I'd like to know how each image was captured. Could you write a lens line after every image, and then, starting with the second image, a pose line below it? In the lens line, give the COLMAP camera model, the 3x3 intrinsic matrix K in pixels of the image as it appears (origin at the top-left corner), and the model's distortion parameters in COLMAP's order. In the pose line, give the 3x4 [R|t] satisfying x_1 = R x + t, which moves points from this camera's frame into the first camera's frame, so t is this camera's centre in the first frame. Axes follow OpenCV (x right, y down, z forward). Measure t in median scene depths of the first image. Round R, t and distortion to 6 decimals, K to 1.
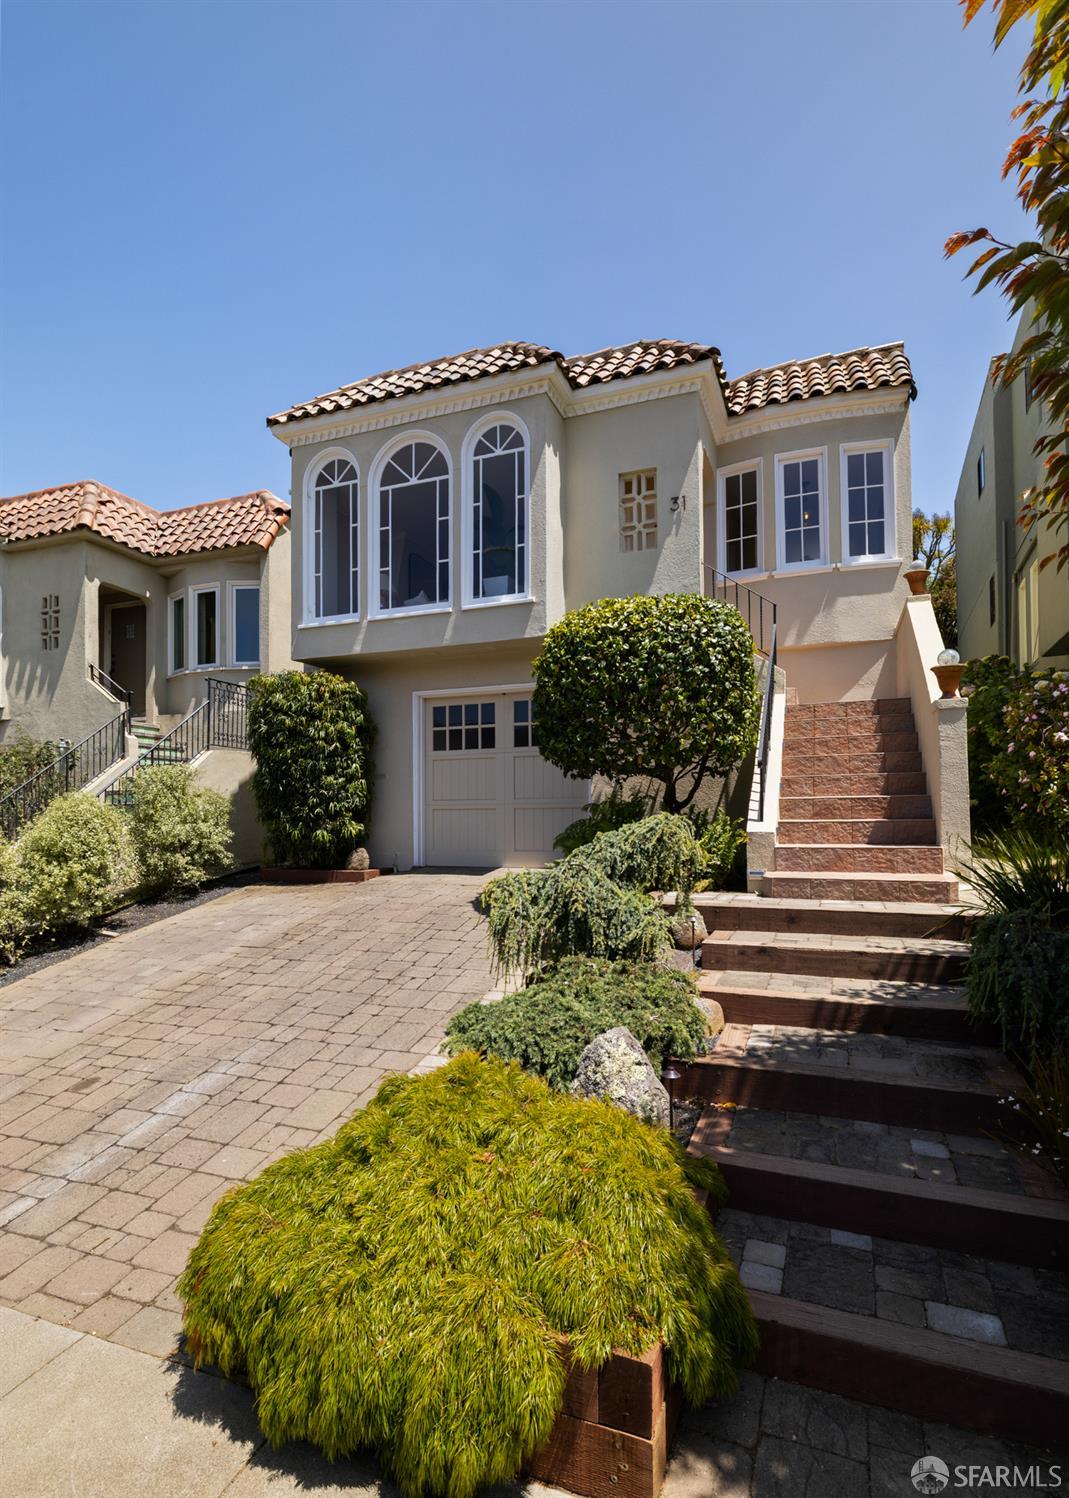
lens RADIAL K [[759.5, 0, 557.7], [0, 759.5, 805.2], [0, 0, 1]] dist [-0.005160, -0.000097]
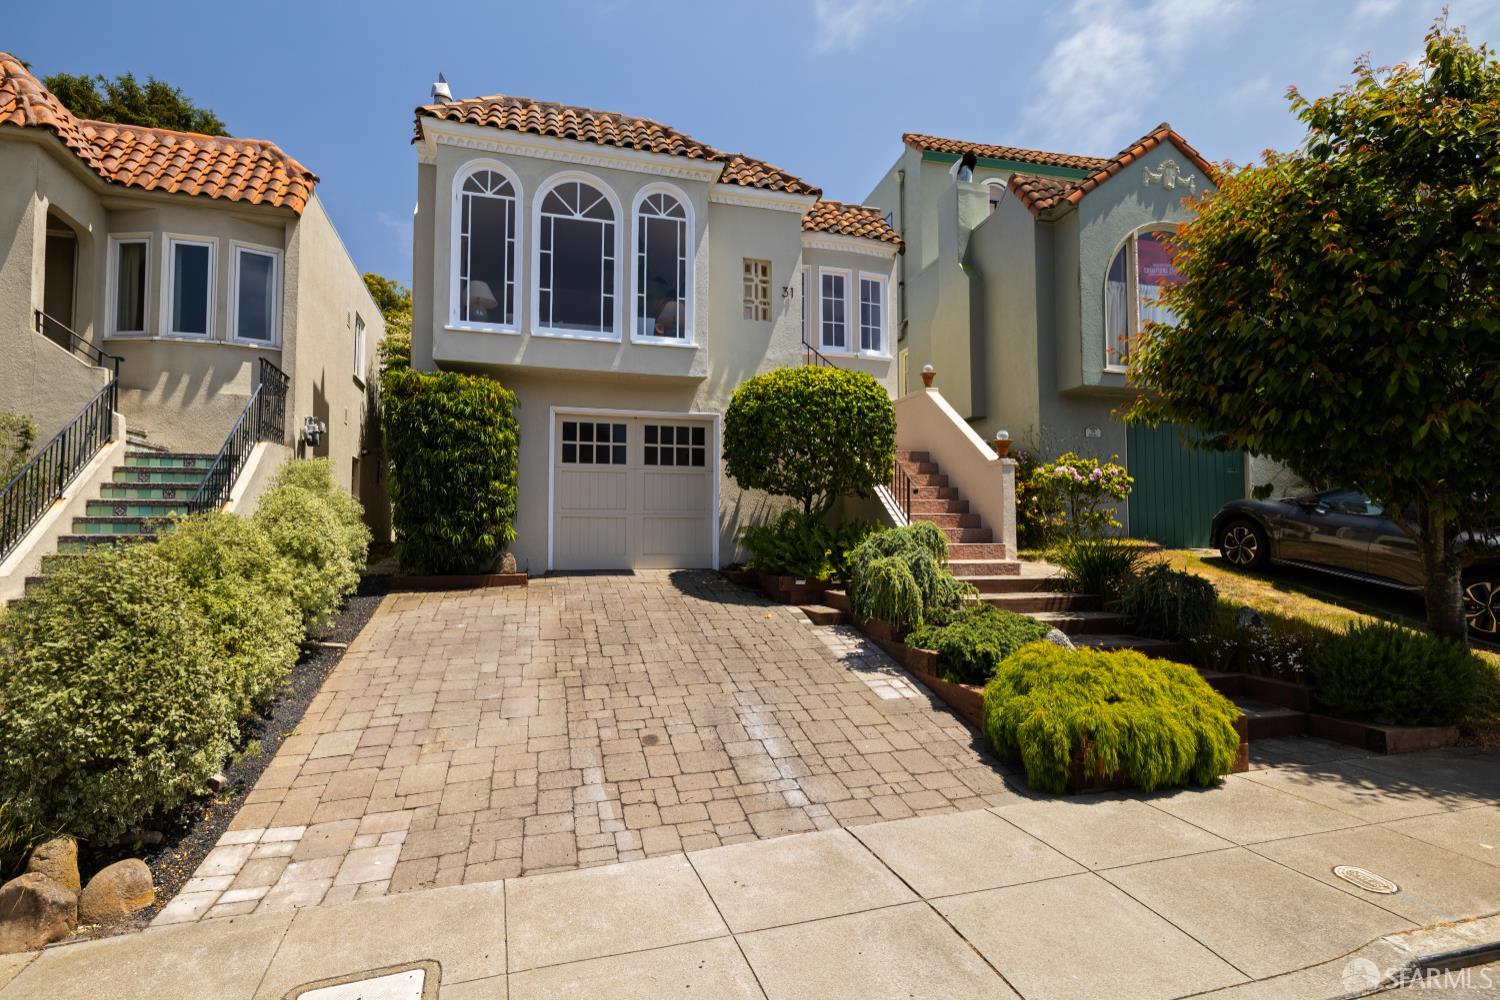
lens RADIAL K [[775.5, 0, 749.1], [0, 775.5, 501.1], [0, 0, 1]] dist [0.002498, 0.000351]
pose [[0.788436, 0.036788, 0.614016, -0.670409], [-0.015859, 0.999094, -0.039495, 0.023409], [-0.614913, 0.021401, 0.788305, -0.025951]]
